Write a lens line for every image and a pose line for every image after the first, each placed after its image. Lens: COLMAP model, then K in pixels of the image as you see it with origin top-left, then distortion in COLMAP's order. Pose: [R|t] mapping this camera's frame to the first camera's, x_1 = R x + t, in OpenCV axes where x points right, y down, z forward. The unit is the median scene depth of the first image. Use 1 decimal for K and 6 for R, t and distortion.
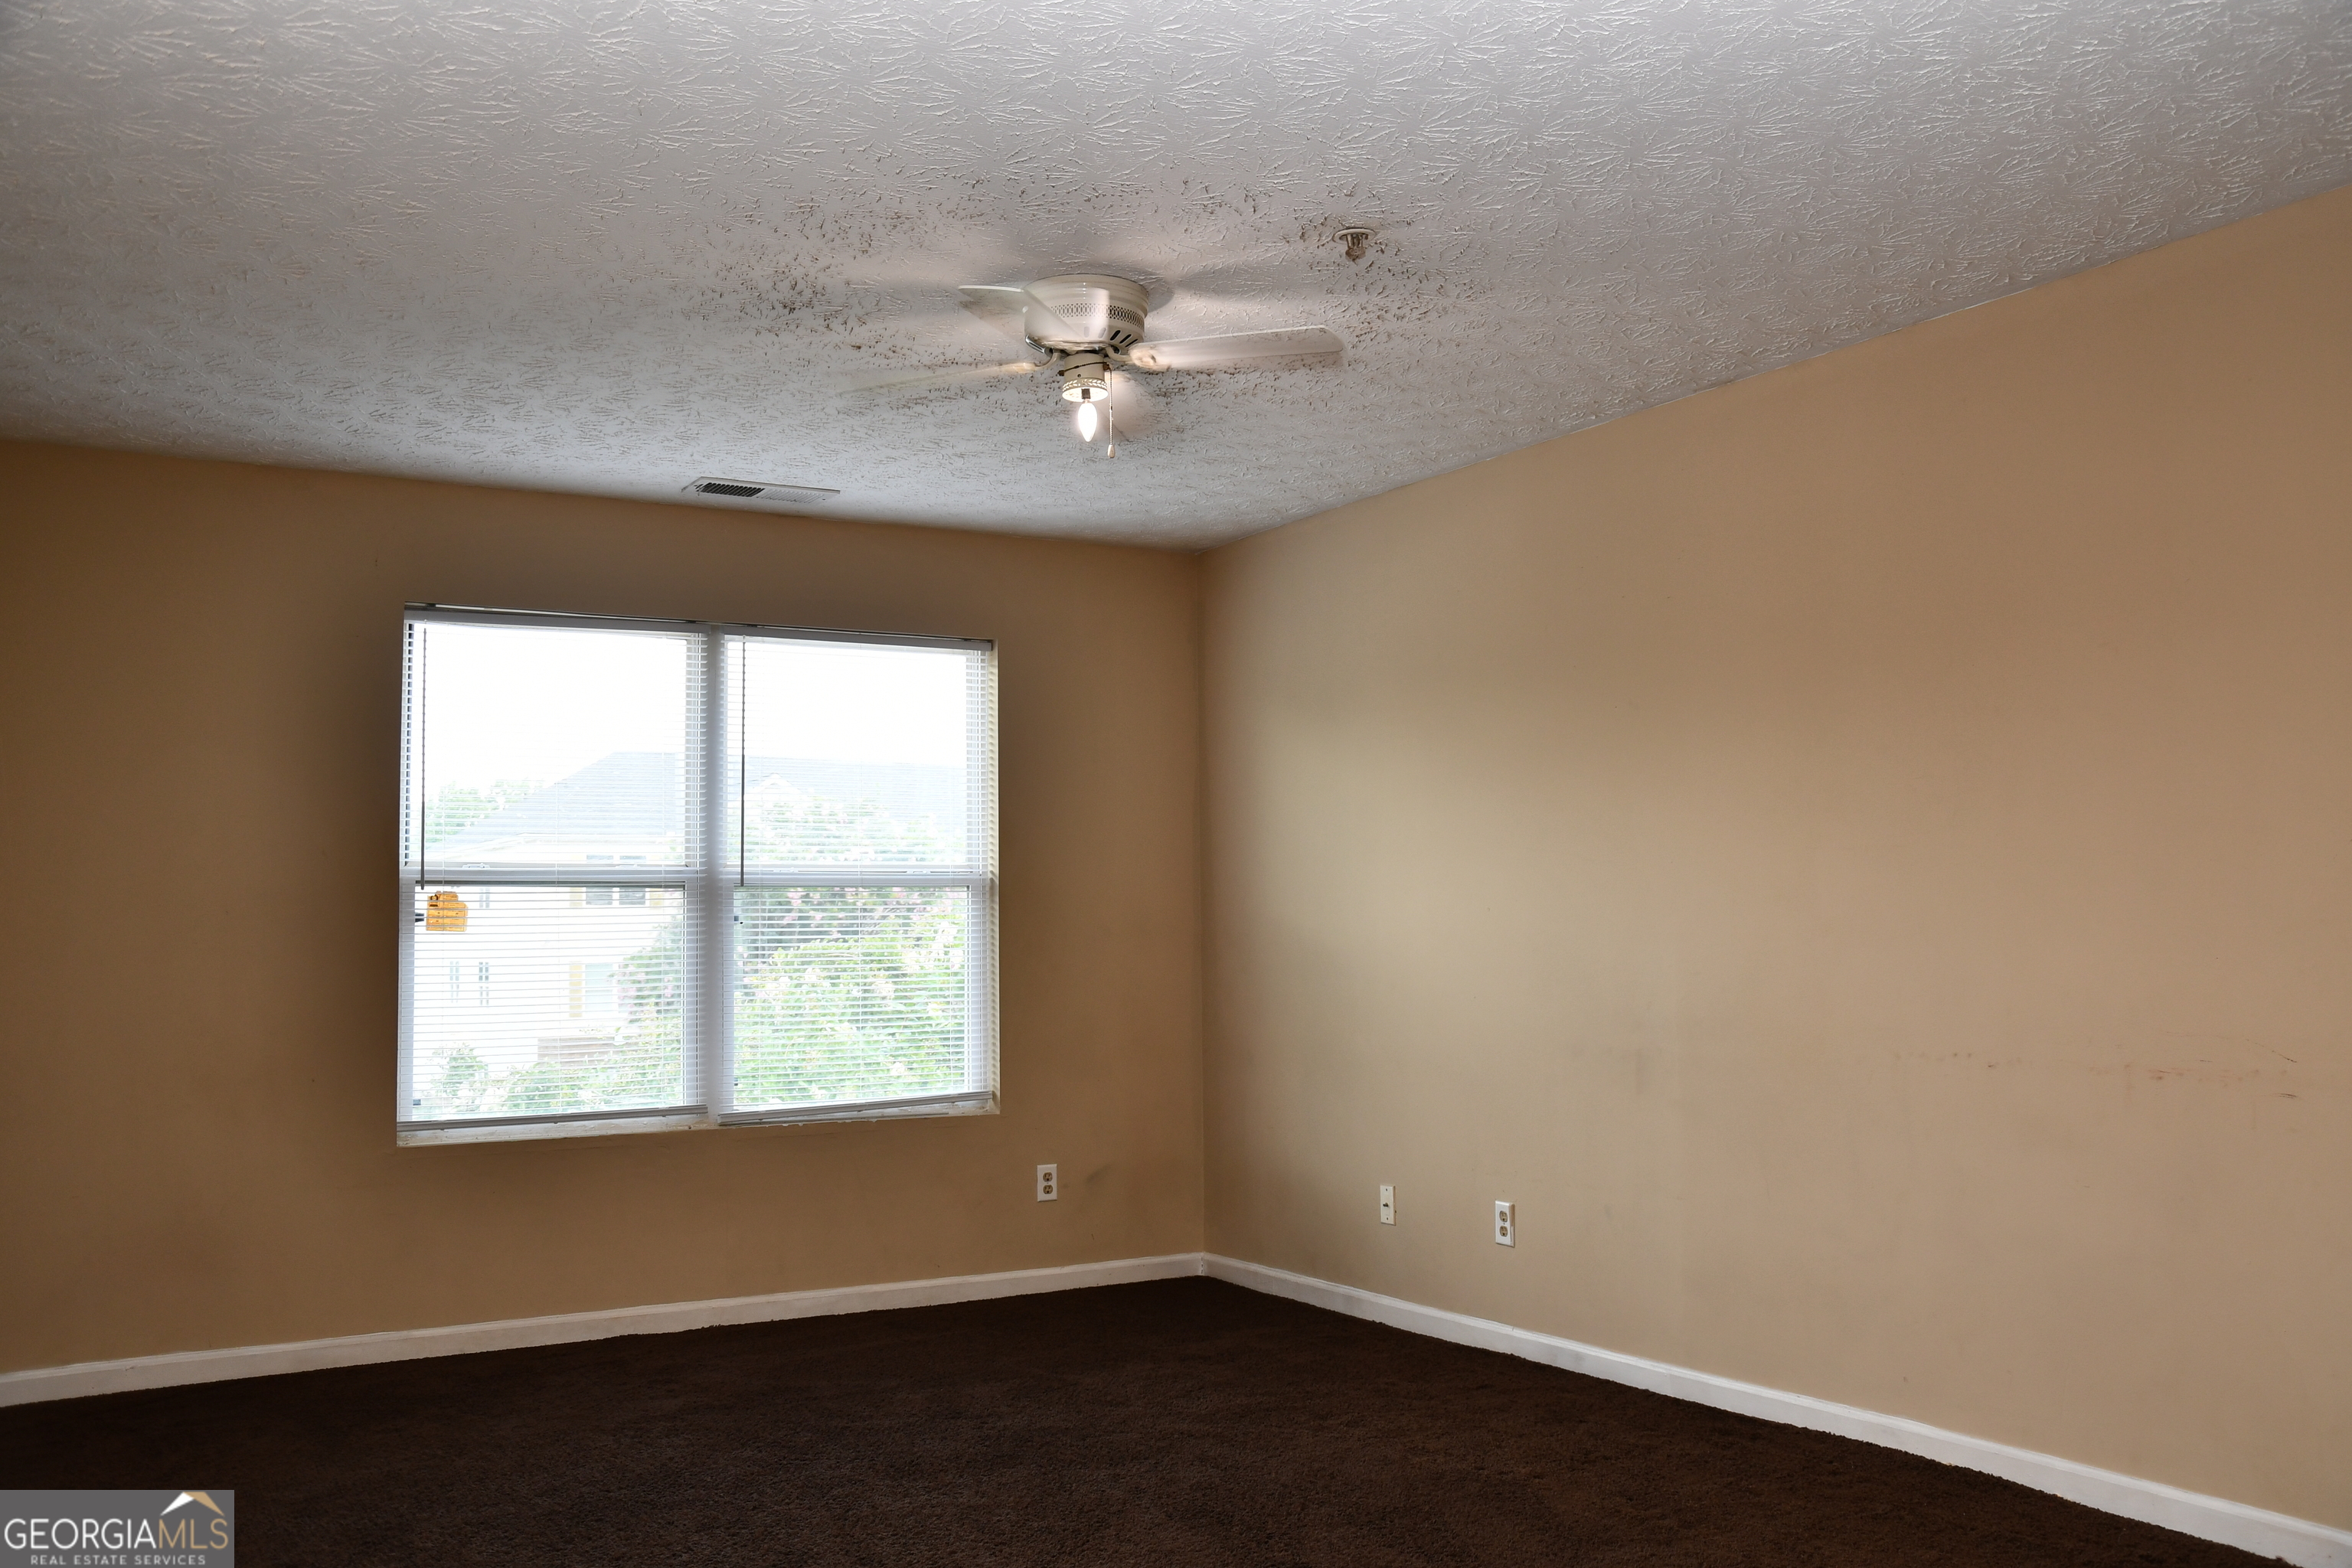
lens RADIAL K [[1984.8, 0, 1176.0], [0, 1984.8, 784.0], [0, 0, 1]] dist [-0.137740, 0.164513]
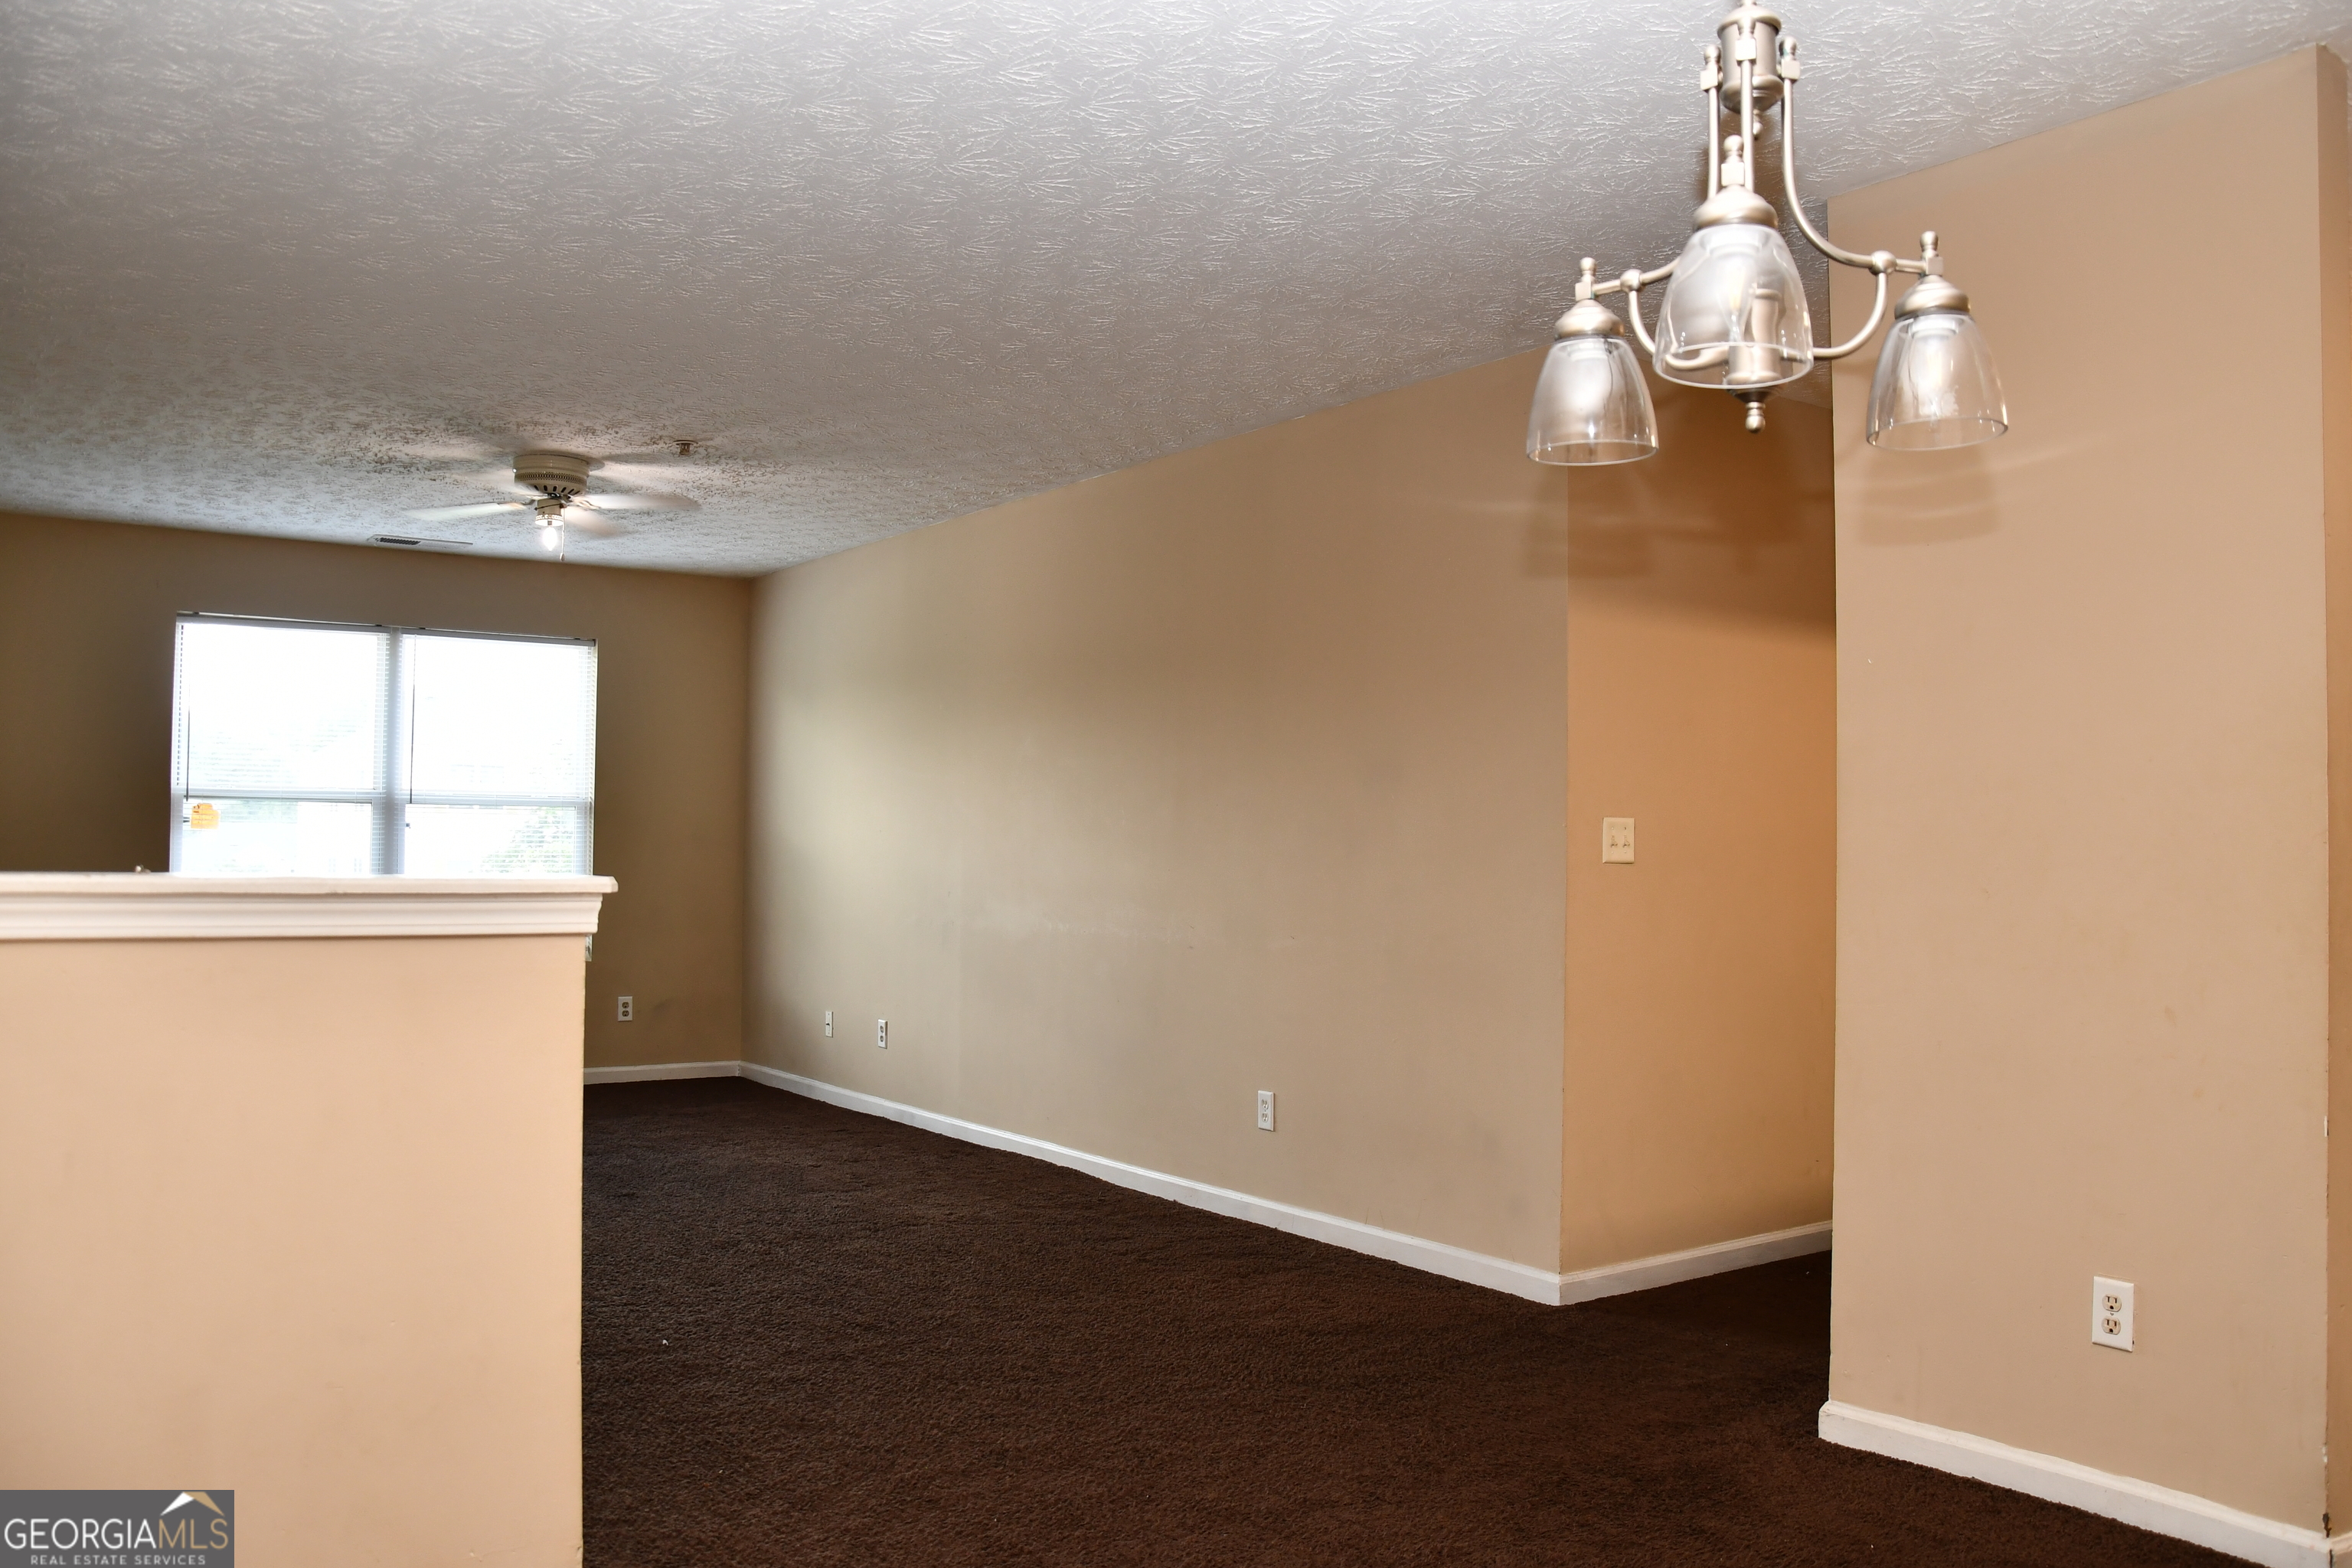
lens RADIAL K [[1859.7, 0, 1176.0], [0, 1859.7, 784.0], [0, 0, 1]] dist [-0.155761, 0.129220]
pose [[0.997073, 0.023989, 0.072599, 0.260197], [-0.026874, 0.998877, 0.039026, -0.032406], [-0.071582, -0.040862, 0.996597, -0.416100]]
